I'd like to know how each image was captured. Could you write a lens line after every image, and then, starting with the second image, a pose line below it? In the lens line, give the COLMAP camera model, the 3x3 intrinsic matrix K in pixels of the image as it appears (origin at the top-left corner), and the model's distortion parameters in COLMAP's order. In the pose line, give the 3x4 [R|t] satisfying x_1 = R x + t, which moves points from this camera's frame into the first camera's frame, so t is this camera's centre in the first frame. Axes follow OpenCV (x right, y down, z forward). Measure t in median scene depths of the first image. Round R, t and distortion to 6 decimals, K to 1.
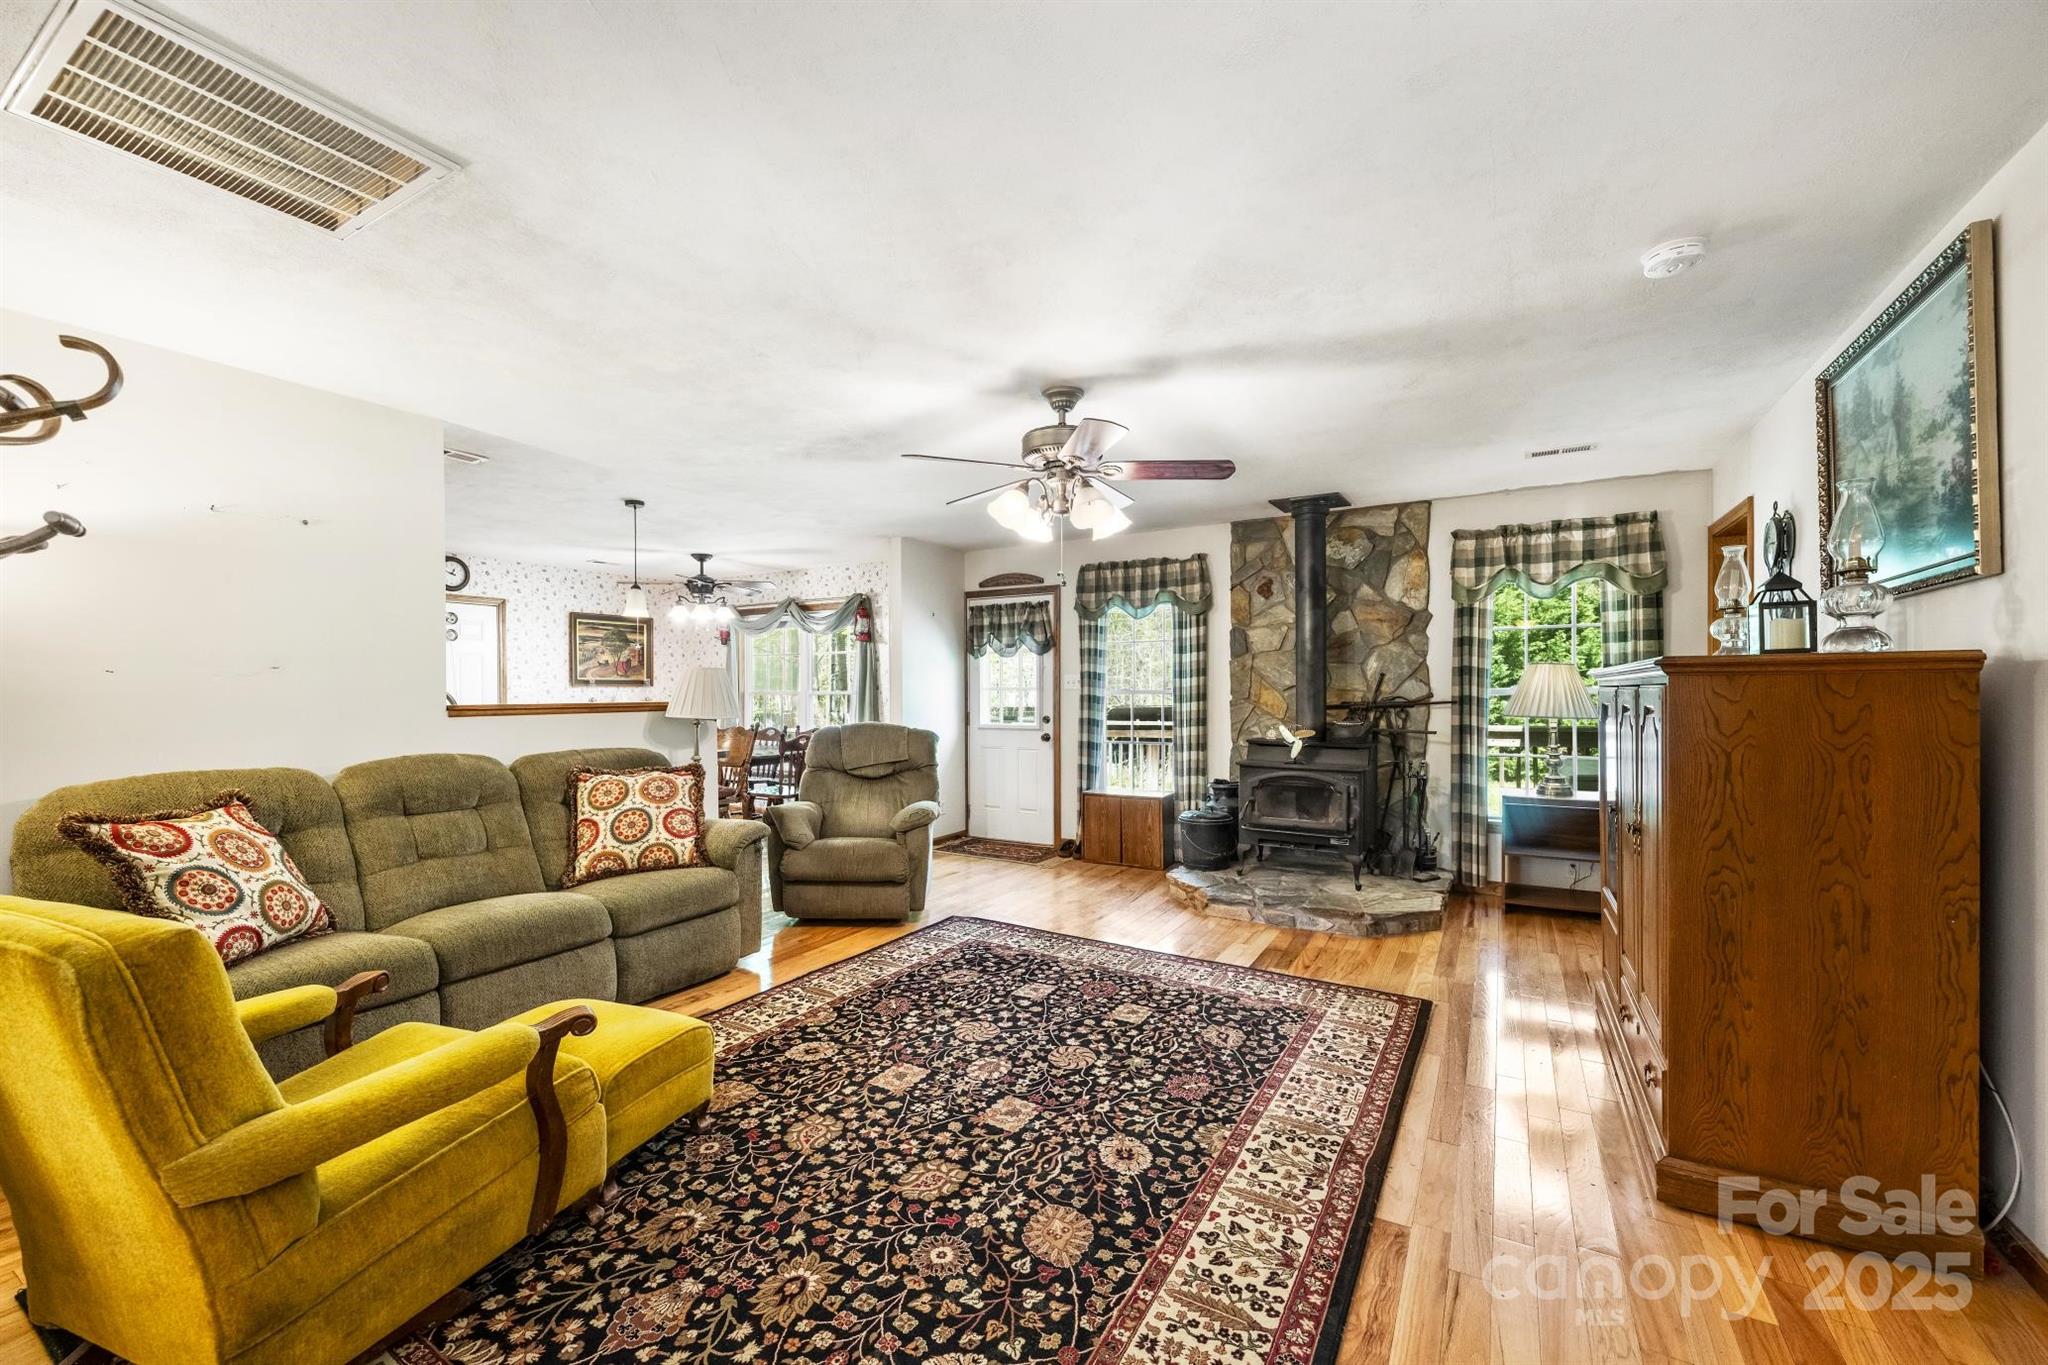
lens RADIAL K [[813.1, 0, 1013.7], [0, 813.1, 687.8], [0, 0, 1]] dist [0.000995, -0.000283]
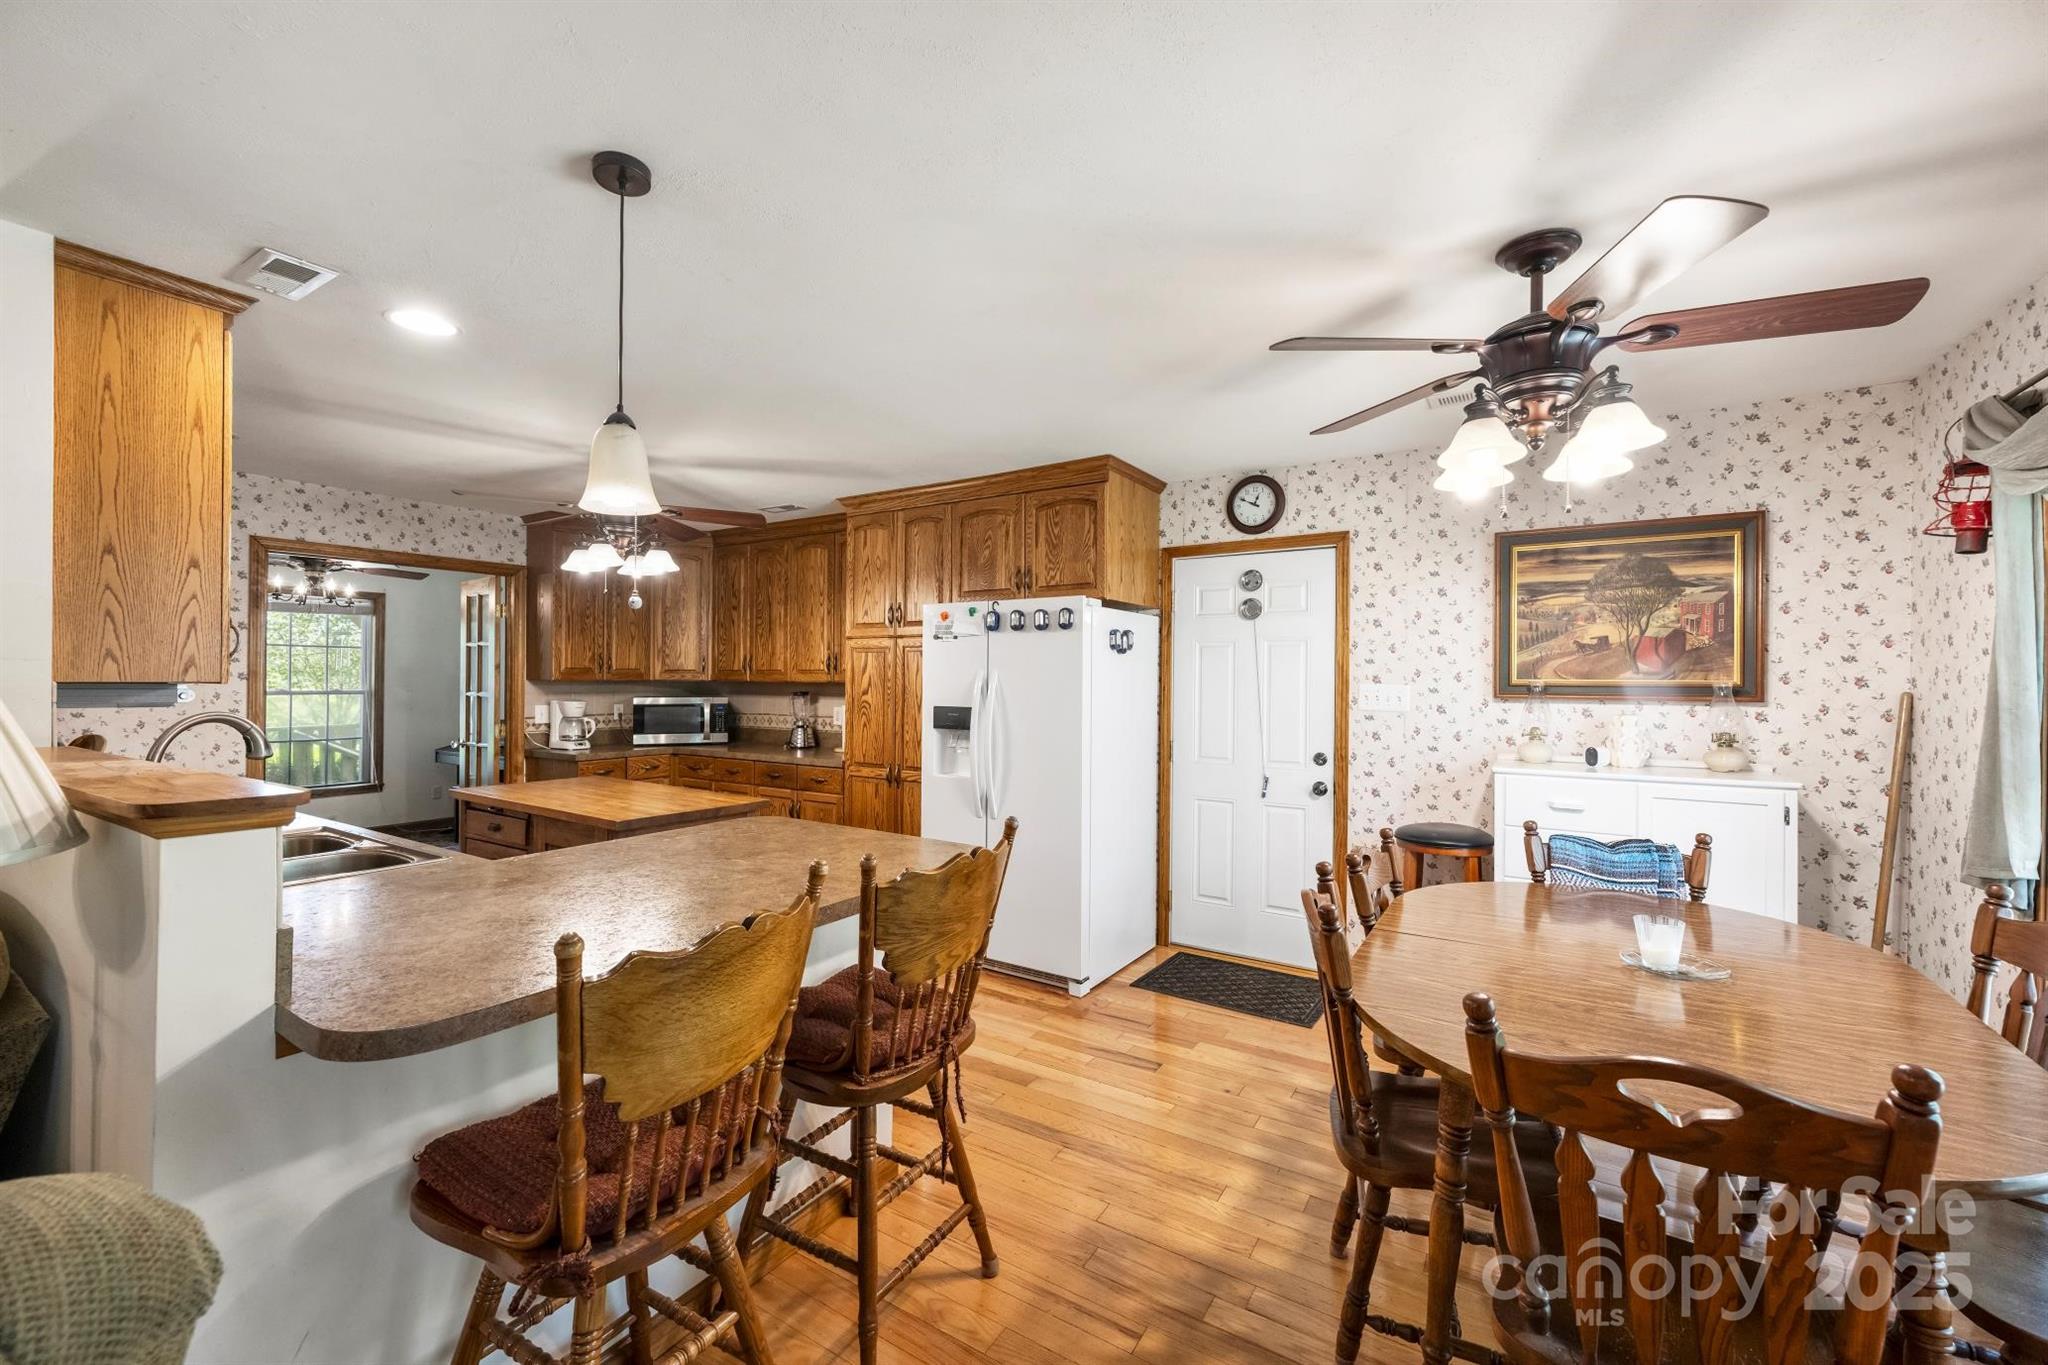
lens RADIAL K [[813.1, 0, 1015.6], [0, 813.1, 679.3], [0, 0, 1]] dist [0.000995, -0.000283]
pose [[-0.033367, 0.000324, -0.999443, -0.135941], [-0.003575, 0.999994, 0.000443, -0.018670], [0.999437, 0.003588, -0.033366, 1.167765]]
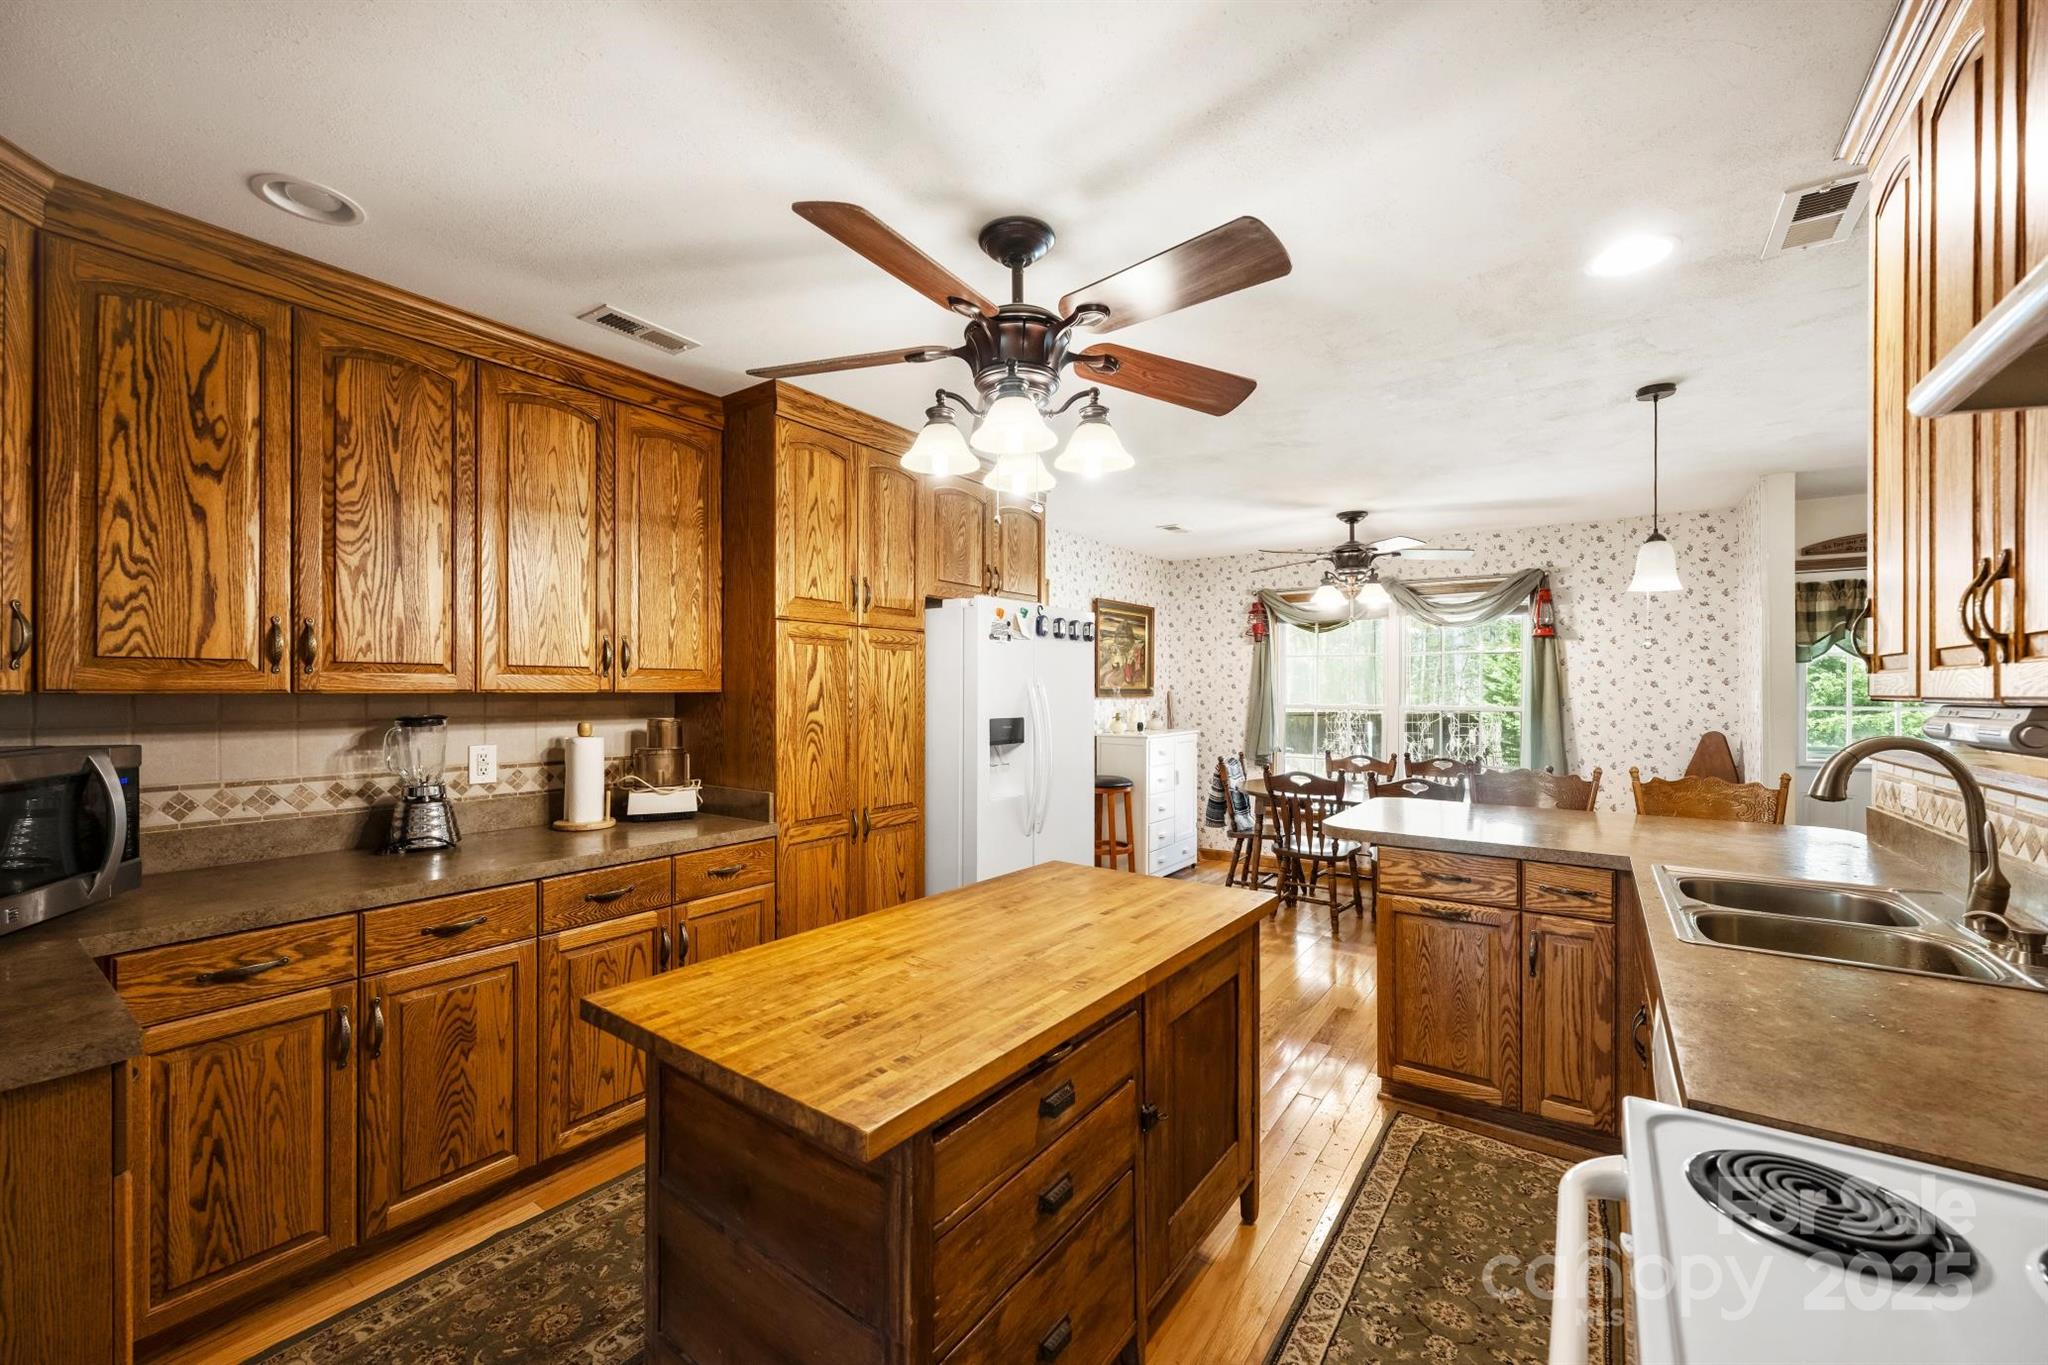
lens RADIAL K [[813.1, 0, 1020.6], [0, 813.1, 684.4], [0, 0, 1]] dist [0.000995, -0.000283]
pose [[0.996739, 0.003542, -0.080612, -0.859314], [-0.003770, 0.999989, -0.002672, -0.018308], [0.080602, 0.002967, 0.996742, 0.391979]]
